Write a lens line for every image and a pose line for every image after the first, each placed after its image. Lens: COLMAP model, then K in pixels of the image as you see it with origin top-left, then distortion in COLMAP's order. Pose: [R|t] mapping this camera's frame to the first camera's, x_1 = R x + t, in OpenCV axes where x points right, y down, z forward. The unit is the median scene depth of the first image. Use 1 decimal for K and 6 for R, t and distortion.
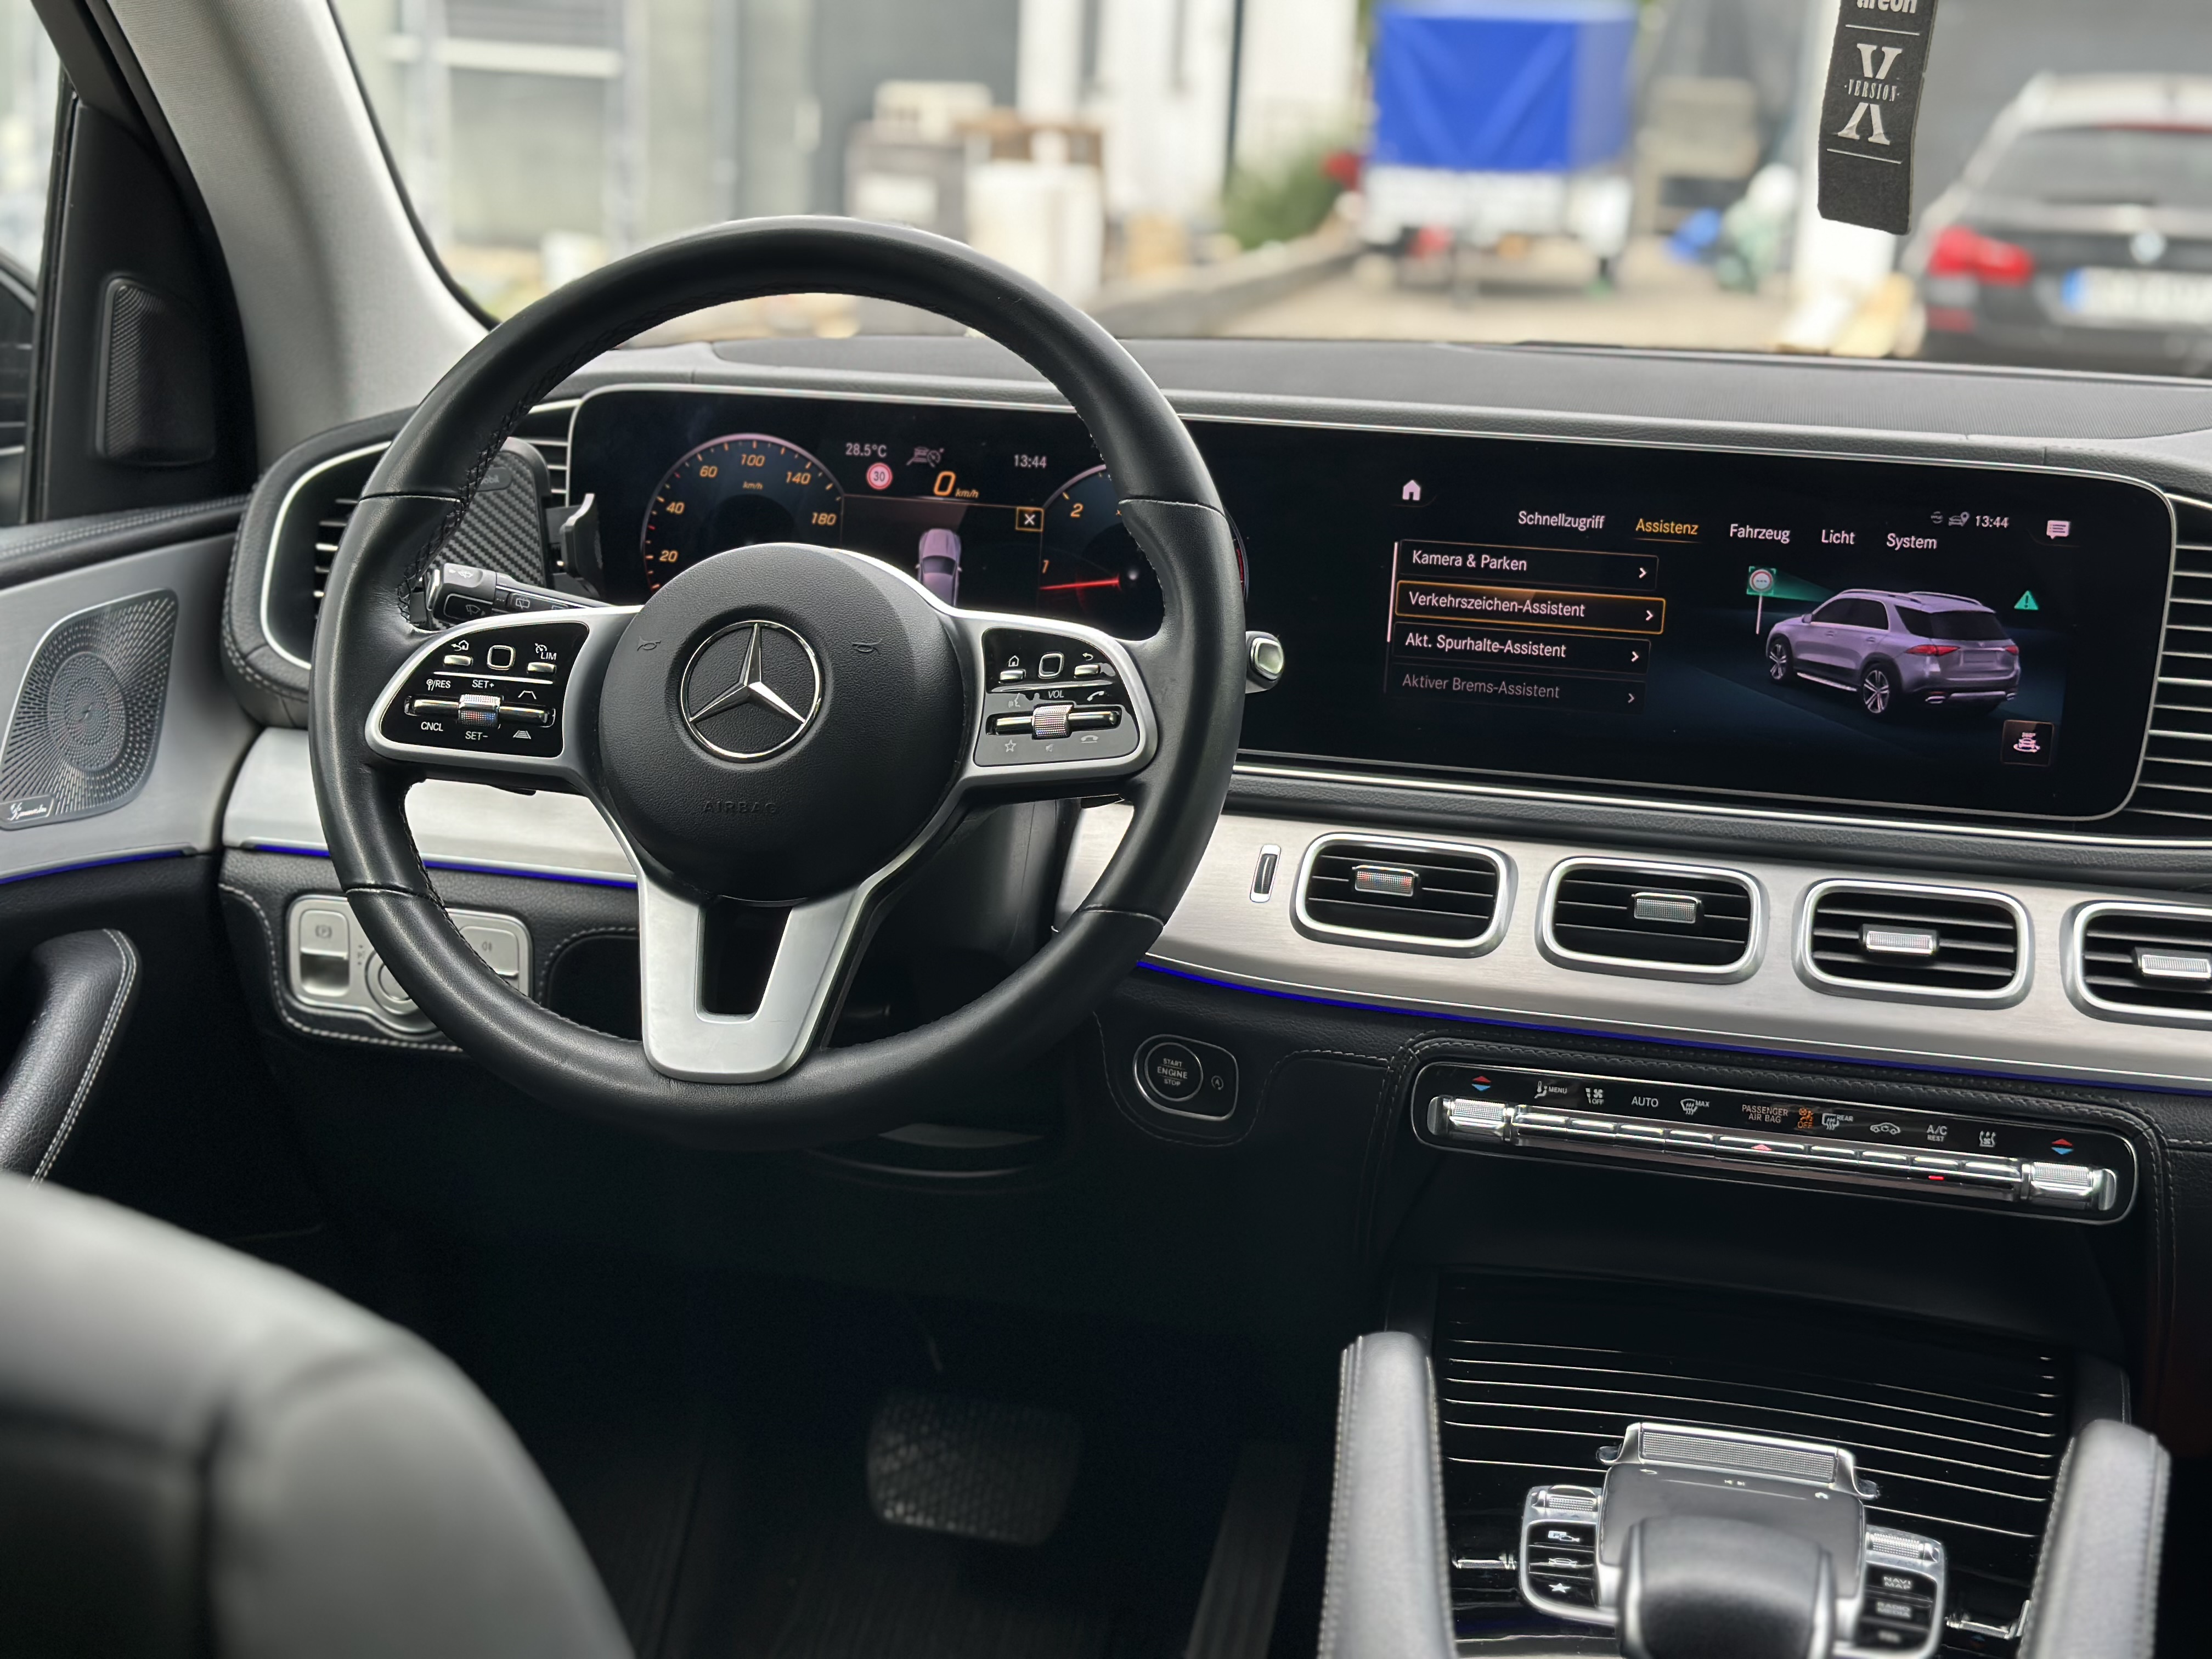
lens RADIAL K [[3016.6, 0, 1103.7], [0, 3016.6, 829.6], [0, 0, 1]] dist [0.065976, 0.000000]
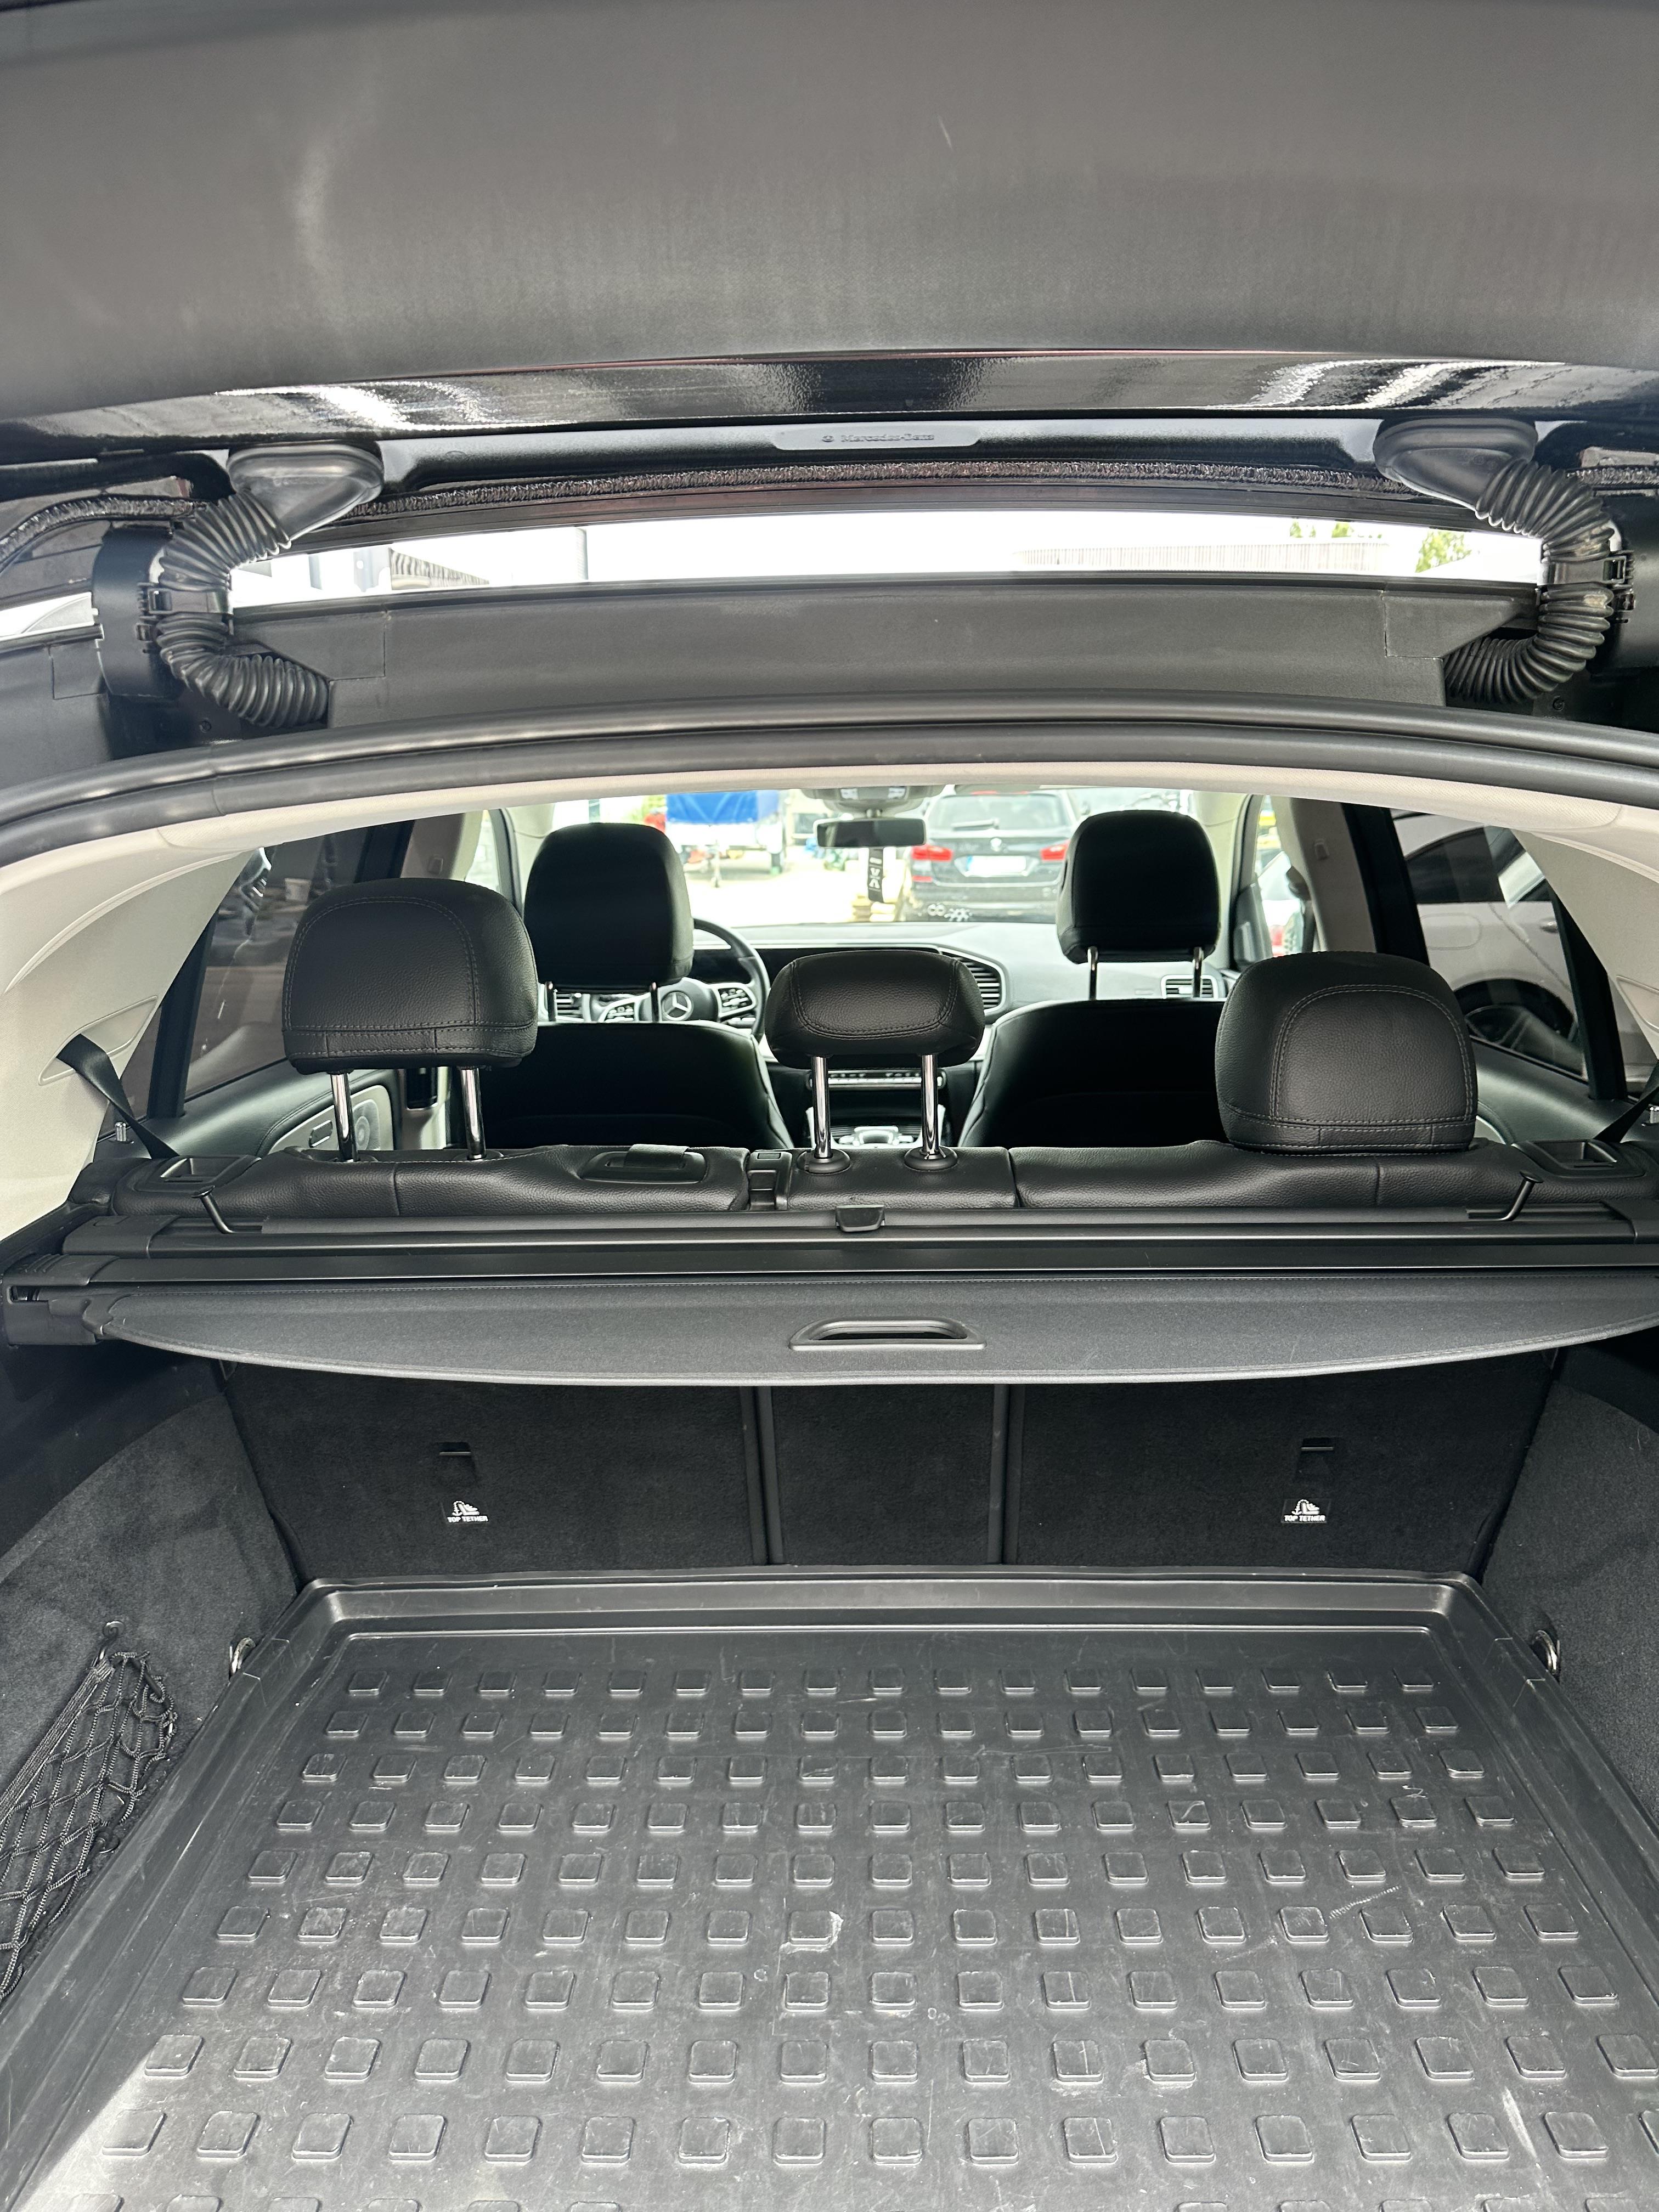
lens RADIAL K [[1559.8, 0, 830.2], [0, 1559.8, 1106.1], [0, 0, 1]] dist [0.022726, -0.021460]
pose [[0.977235, -0.099922, 0.187155, -0.049774], [0.104402, 0.994434, -0.014211, 0.024821], [-0.184694, 0.033427, 0.982228, -0.220218]]
